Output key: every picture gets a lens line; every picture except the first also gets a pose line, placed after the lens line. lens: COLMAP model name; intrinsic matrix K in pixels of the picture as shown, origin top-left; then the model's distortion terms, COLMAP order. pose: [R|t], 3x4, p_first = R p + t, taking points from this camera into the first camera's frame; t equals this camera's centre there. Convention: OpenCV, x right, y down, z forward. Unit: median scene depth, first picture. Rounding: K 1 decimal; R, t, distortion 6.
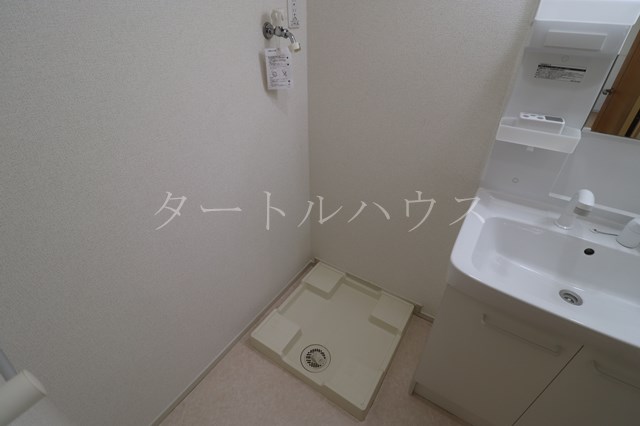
lens RADIAL K [[296.4, 0, 321.5], [0, 296.4, 213.5], [0, 0, 1]] dist [-0.006788, -0.000807]
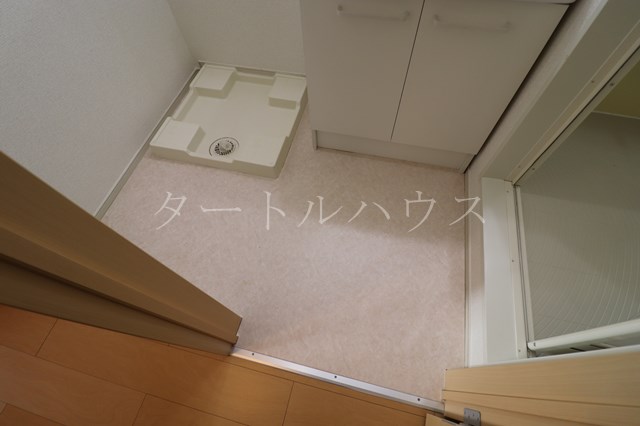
lens RADIAL K [[296.4, 0, 321.3], [0, 296.4, 213.8], [0, 0, 1]] dist [-0.006788, -0.000807]
pose [[0.943696, -0.305808, 0.126171, 0.095124], [0.221157, 0.866836, 0.446862, 0.292564], [-0.246023, -0.393799, 0.885661, -0.075695]]
